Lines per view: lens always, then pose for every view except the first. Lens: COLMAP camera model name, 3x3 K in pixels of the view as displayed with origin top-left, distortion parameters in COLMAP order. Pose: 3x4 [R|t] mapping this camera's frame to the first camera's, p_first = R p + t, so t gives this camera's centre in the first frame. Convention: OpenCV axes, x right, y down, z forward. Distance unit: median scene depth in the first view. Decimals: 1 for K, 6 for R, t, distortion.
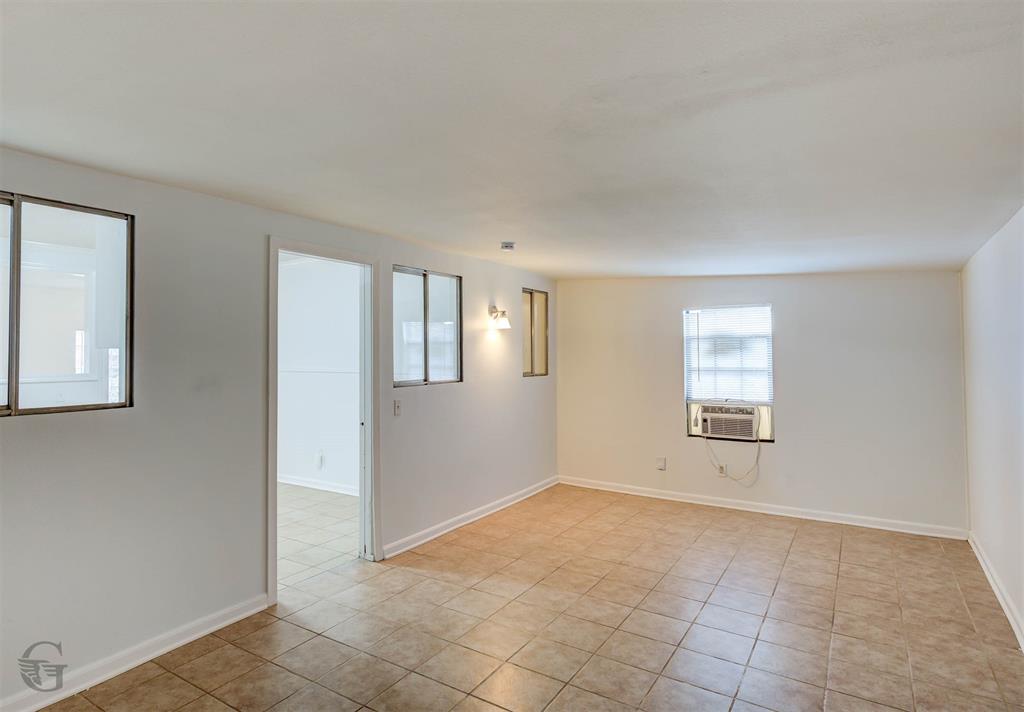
lens RADIAL K [[572.3, 0, 508.5], [0, 572.3, 333.8], [0, 0, 1]] dist [0.000867, 0.000314]
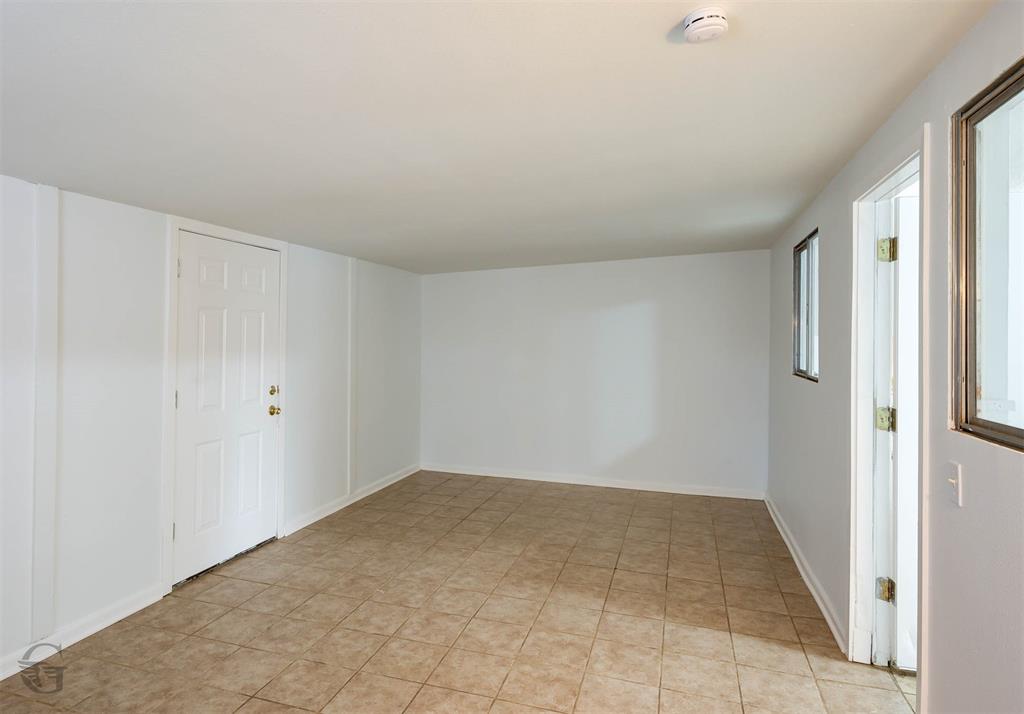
lens RADIAL K [[572.3, 0, 508.5], [0, 572.3, 334.8], [0, 0, 1]] dist [0.000867, 0.000314]
pose [[-0.967482, -0.004712, -0.252894, 0.313301], [0.003370, 0.999498, -0.031517, 0.051951], [0.252916, -0.031344, -0.966980, 2.046007]]
